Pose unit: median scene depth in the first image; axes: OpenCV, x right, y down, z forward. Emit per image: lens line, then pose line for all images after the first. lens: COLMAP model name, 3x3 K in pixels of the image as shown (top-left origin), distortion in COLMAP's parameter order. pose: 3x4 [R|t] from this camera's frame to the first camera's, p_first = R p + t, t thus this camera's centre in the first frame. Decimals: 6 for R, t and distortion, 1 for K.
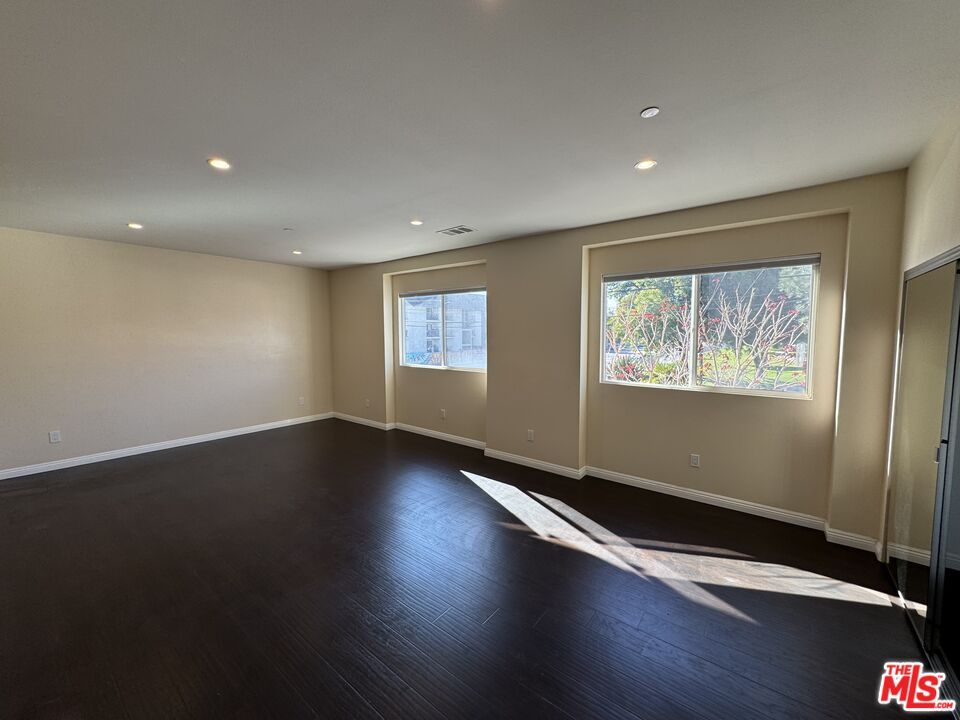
lens RADIAL K [[384.2, 0, 476.3], [0, 384.2, 359.7], [0, 0, 1]] dist [-0.001277, 0.000120]
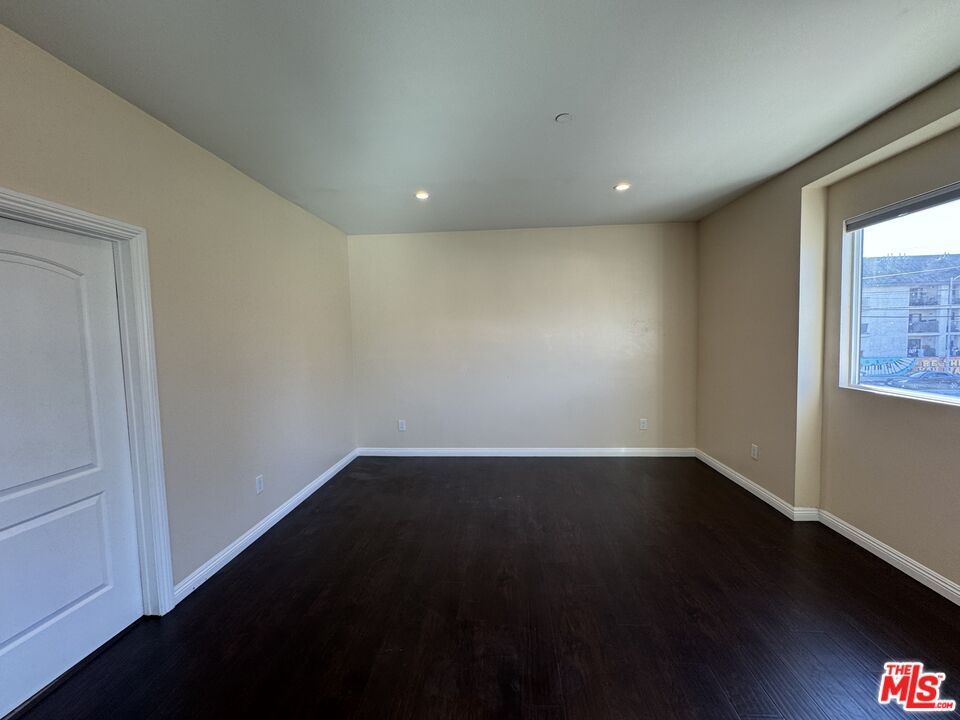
lens RADIAL K [[384.2, 0, 476.3], [0, 384.2, 359.7], [0, 0, 1]] dist [-0.001277, 0.000120]
pose [[0.565179, 0.035083, -0.824222, -0.081297], [-0.035174, 0.999212, 0.018412, -0.008391], [0.824218, 0.018585, 0.565967, 0.454082]]
